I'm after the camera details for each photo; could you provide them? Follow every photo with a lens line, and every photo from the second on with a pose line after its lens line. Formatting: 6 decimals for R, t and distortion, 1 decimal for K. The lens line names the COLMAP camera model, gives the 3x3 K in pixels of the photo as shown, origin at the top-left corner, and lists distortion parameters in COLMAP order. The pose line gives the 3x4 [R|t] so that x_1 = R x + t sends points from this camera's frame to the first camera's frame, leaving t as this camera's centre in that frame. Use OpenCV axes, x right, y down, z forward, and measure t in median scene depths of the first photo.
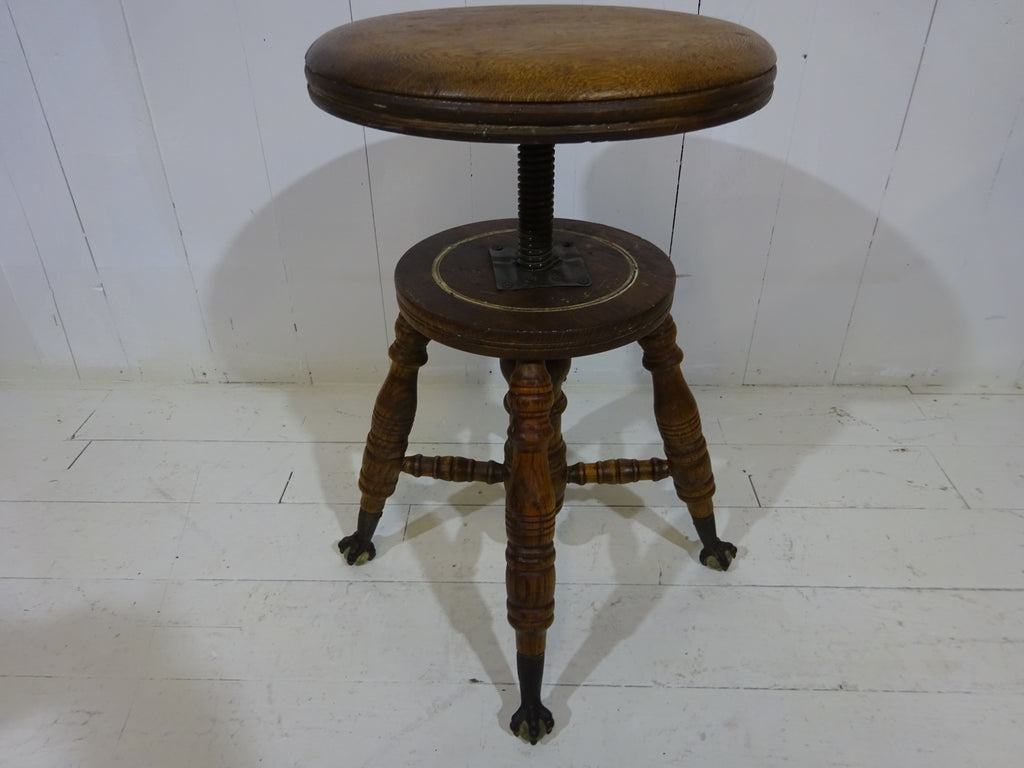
lens RADIAL K [[754.0, 0, 511.7], [0, 754.0, 383.9], [0, 0, 1]] dist [0.014013, -0.014069]
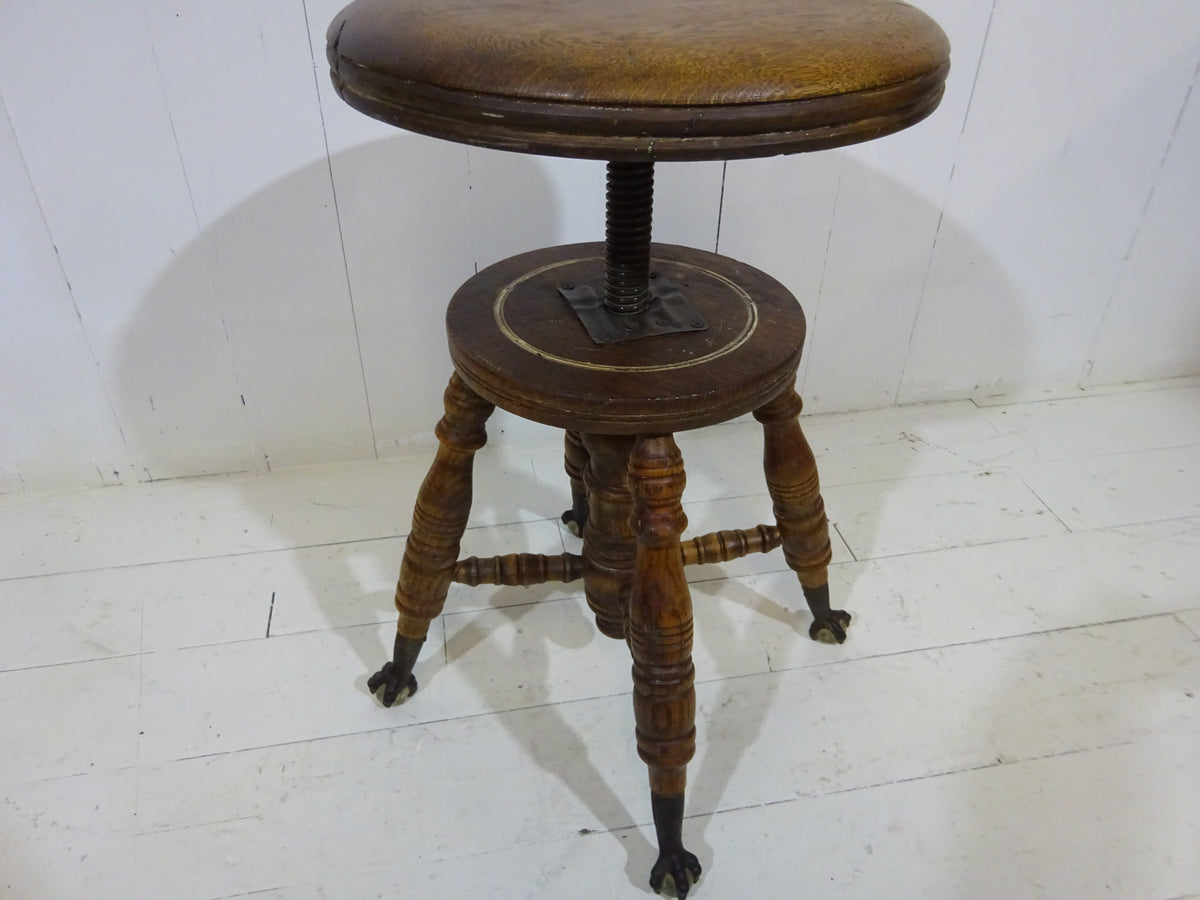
lens RADIAL K [[883.6, 0, 599.5], [0, 883.6, 449.4], [0, 0, 1]] dist [0.014013, -0.014069]
pose [[0.976823, -0.106207, 0.185842, -0.158387], [0.098568, 0.993878, 0.049901, -0.050881], [-0.190005, -0.030427, 0.981312, 0.088059]]
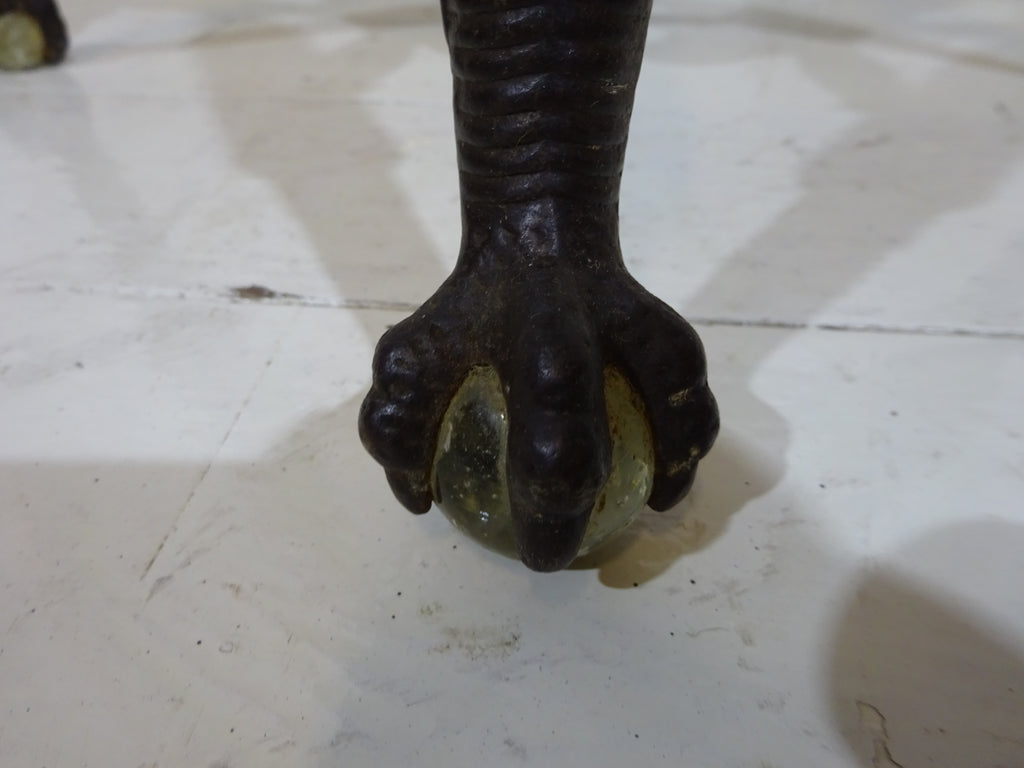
lens RADIAL K [[754.0, 0, 507.0], [0, 754.0, 382.6], [0, 0, 1]] dist [0.014013, -0.014069]
pose [[0.998566, 0.045891, -0.027563, 0.021585], [-0.044106, 0.997089, 0.062202, 0.383829], [0.030337, -0.060897, 0.997683, 0.769137]]
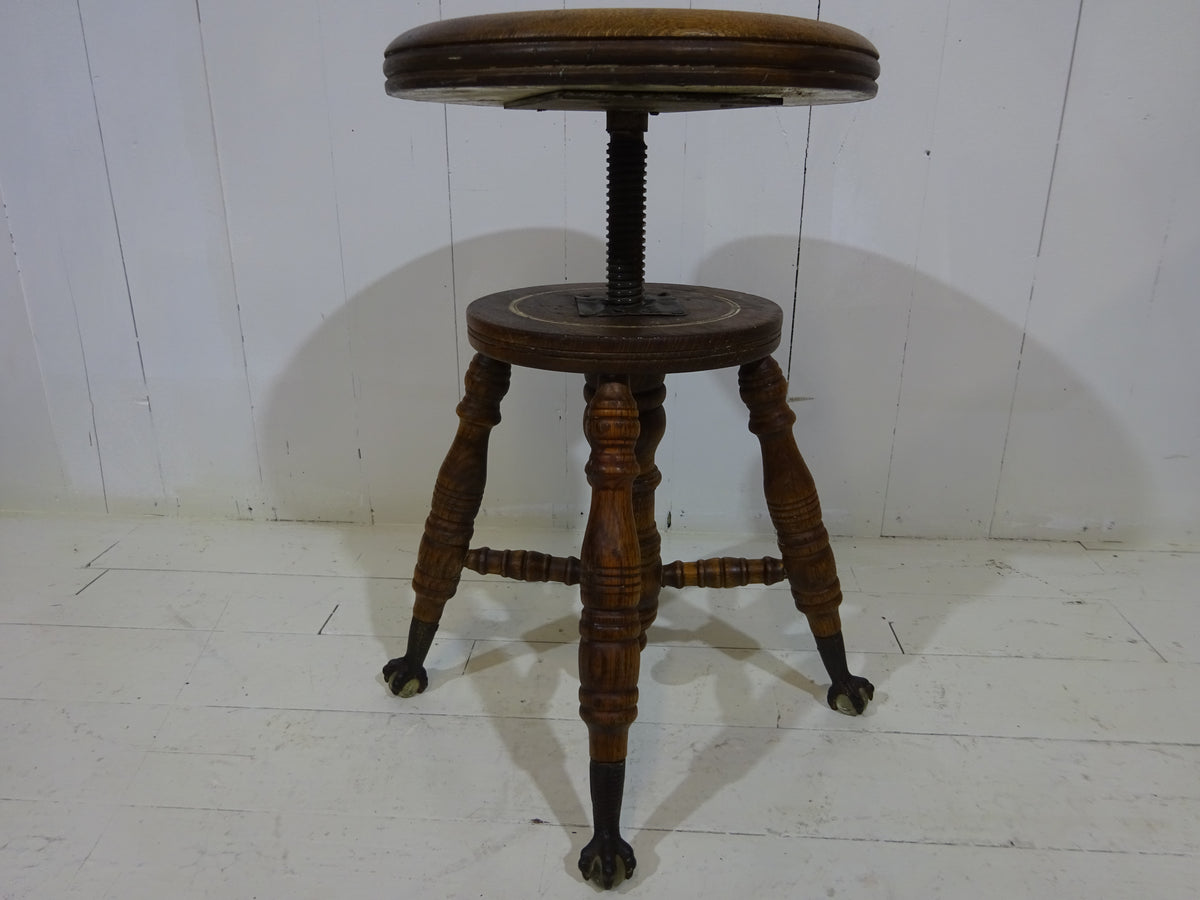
lens RADIAL K [[883.6, 0, 599.9], [0, 883.6, 449.6], [0, 0, 1]] dist [0.014013, -0.014069]
pose [[0.999237, 0.023619, -0.031118, 0.033197], [-0.030128, 0.972977, -0.228930, 0.216470], [0.024870, 0.229692, 0.972945, 0.019120]]
